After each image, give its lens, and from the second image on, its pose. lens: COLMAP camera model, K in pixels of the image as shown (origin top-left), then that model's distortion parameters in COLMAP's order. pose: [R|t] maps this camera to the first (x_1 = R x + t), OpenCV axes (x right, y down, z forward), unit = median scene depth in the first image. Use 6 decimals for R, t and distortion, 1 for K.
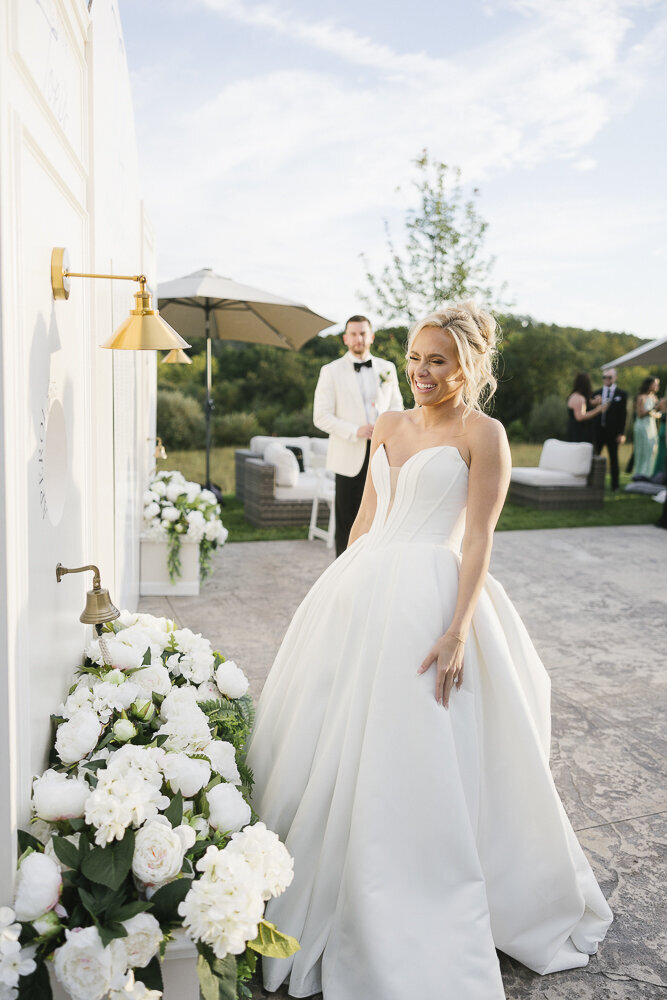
lens RADIAL K [[774.1, 0, 333.5], [0, 774.1, 500.0], [0, 0, 1]] dist [0.005495, -0.003764]
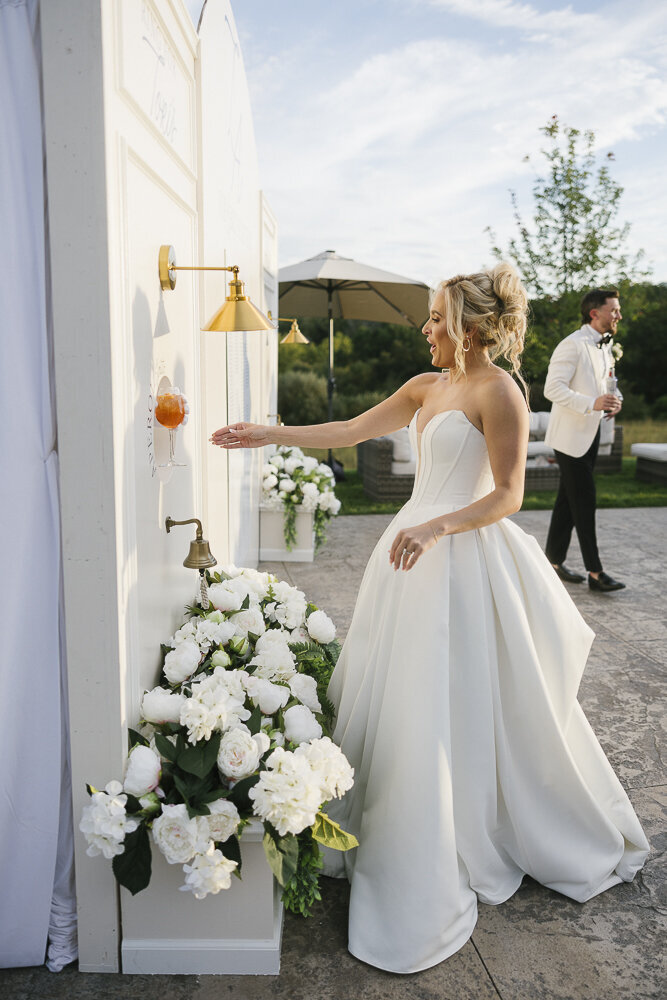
lens RADIAL K [[774.1, 0, 333.5], [0, 774.1, 500.0], [0, 0, 1]] dist [0.005495, -0.003764]
pose [[0.985399, 0.009201, -0.170010, 0.075201], [-0.004664, 0.999623, 0.027066, 0.019723], [0.170195, -0.025878, 0.985070, -0.091470]]
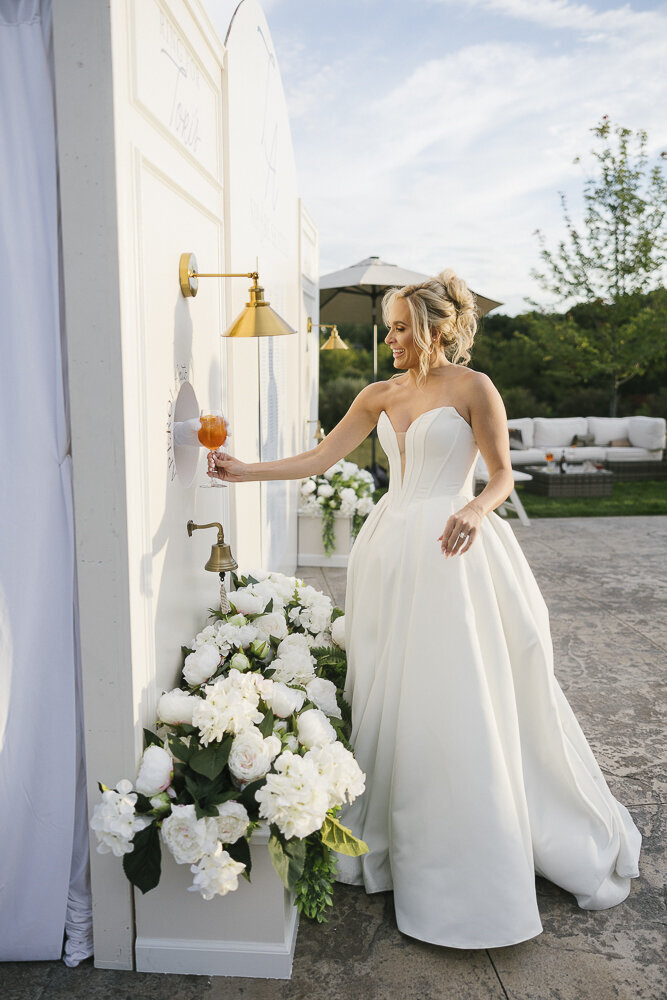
lens RADIAL K [[774.1, 0, 333.5], [0, 774.1, 500.0], [0, 0, 1]] dist [0.005495, -0.003764]
pose [[0.971981, 0.010658, -0.234816, 0.113531], [-0.006317, 0.999795, 0.019233, 0.021931], [0.234973, -0.017211, 0.971849, -0.083176]]
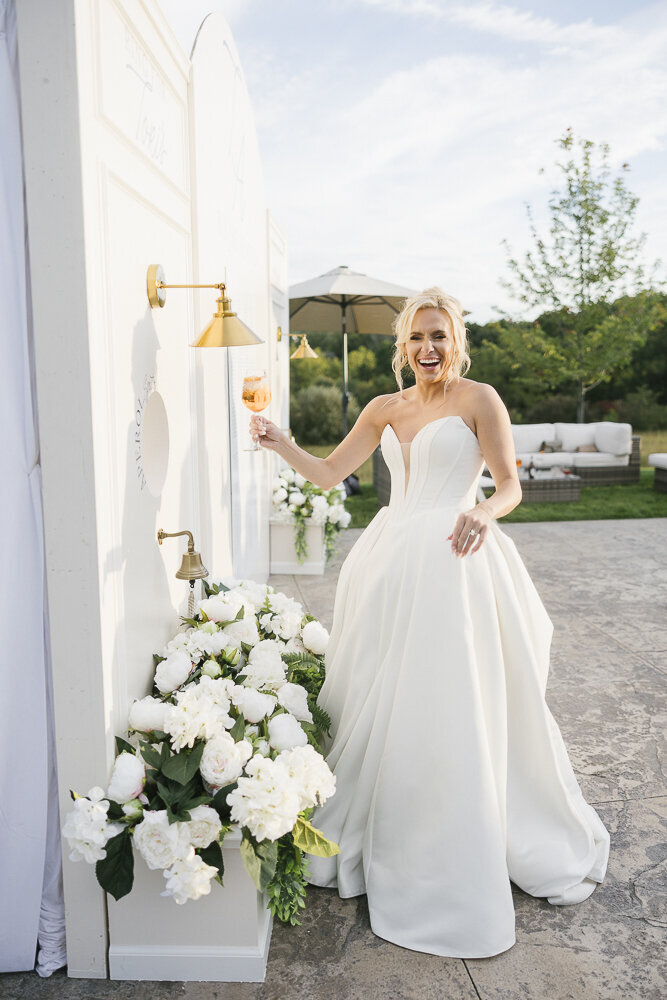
lens RADIAL K [[774.1, 0, 333.5], [0, 774.1, 500.0], [0, 0, 1]] dist [0.005495, -0.003764]
pose [[0.979561, -0.003006, -0.201127, 0.122136], [0.004864, 0.999950, 0.008746, 0.023288], [0.201091, -0.009545, 0.979526, -0.095992]]
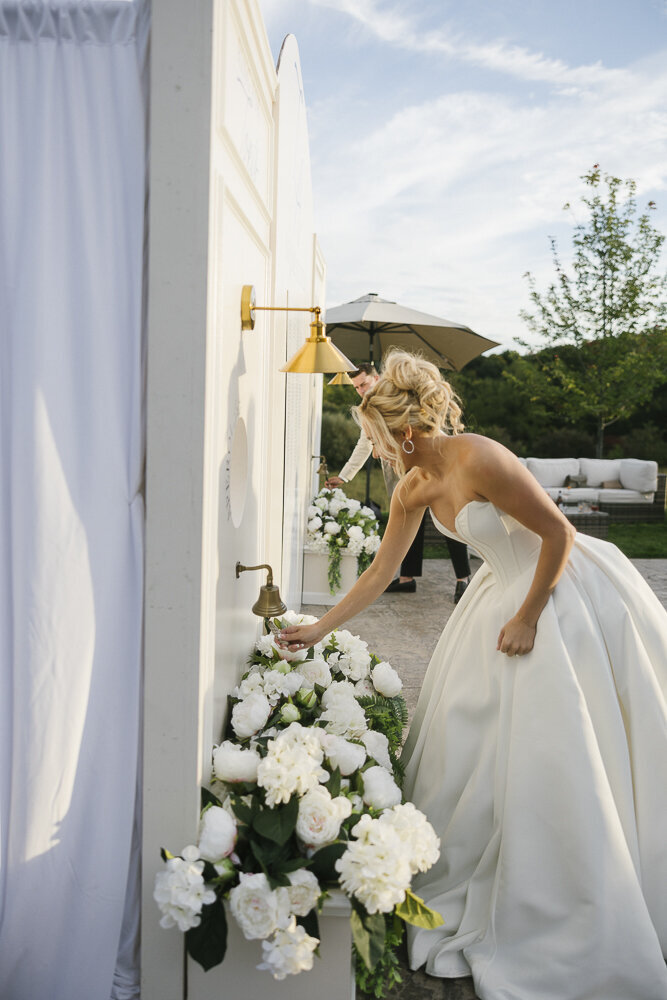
lens RADIAL K [[775.9, 0, 333.5], [0, 775.9, 500.0], [0, 0, 1]] dist [0.002410, 0.003649]
pose [[0.979055, 0.022395, -0.202358, 0.007878], [-0.027893, 0.999314, -0.024358, 0.013058], [0.201674, 0.029492, 0.979009, -0.070652]]
